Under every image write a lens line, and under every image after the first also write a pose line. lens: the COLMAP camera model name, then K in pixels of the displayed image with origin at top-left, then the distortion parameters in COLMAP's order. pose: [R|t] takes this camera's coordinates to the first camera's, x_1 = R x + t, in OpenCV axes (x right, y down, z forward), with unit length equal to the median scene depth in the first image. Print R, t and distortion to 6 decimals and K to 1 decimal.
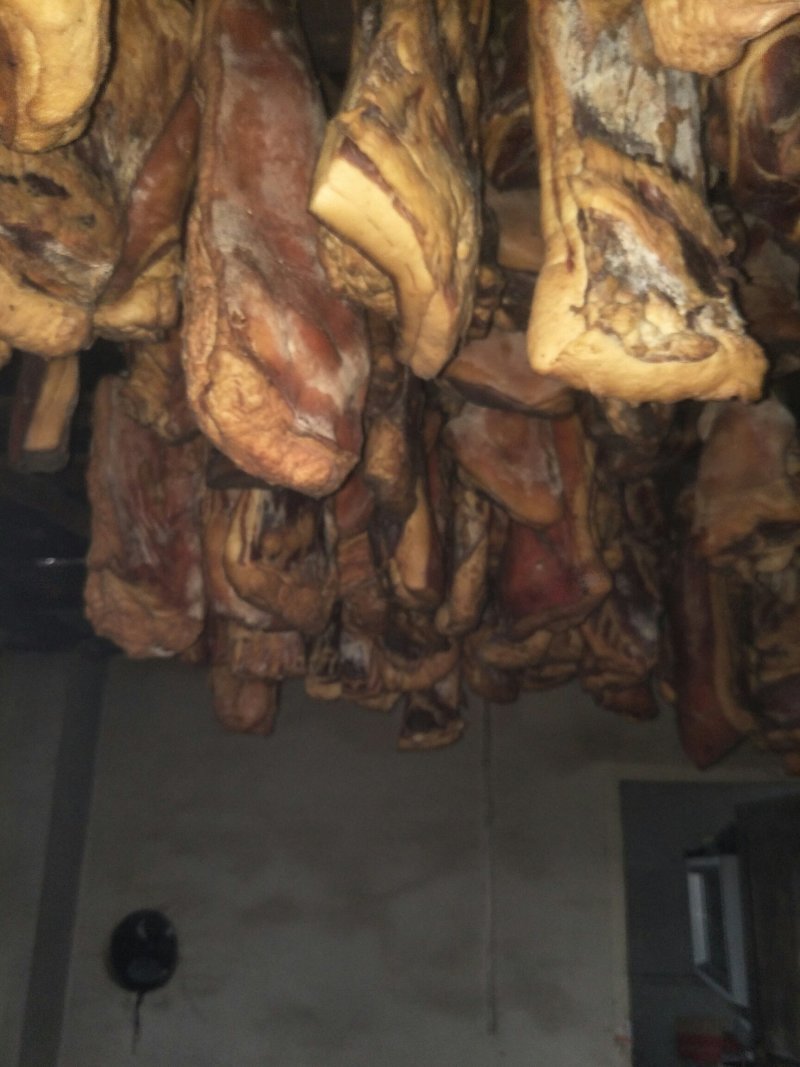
lens RADIAL K [[861.4, 0, 402.1], [0, 861.4, 530.5], [0, 0, 1]] dist [0.010244, -0.081570]
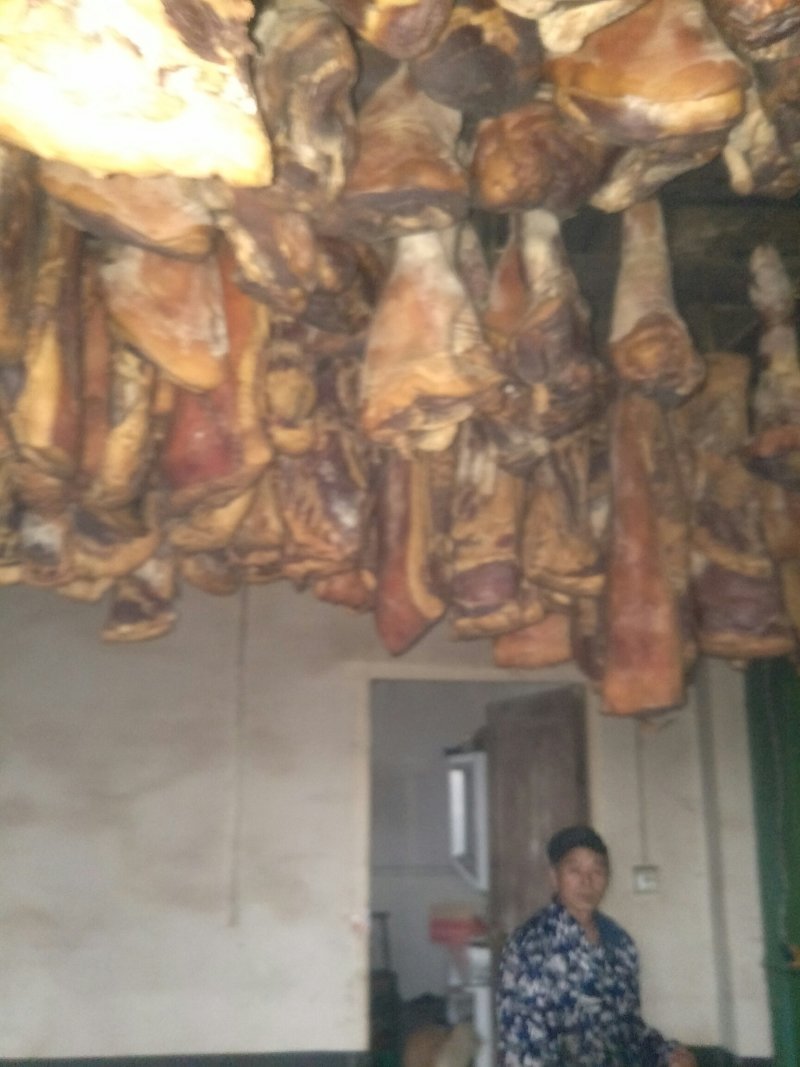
lens RADIAL K [[861.4, 0, 402.1], [0, 861.4, 530.5], [0, 0, 1]] dist [0.010244, -0.081570]
pose [[0.977465, 0.027156, 0.209345, 0.144524], [-0.047161, 0.994718, 0.091169, 0.039693], [-0.205764, -0.098988, 0.973582, 0.032899]]
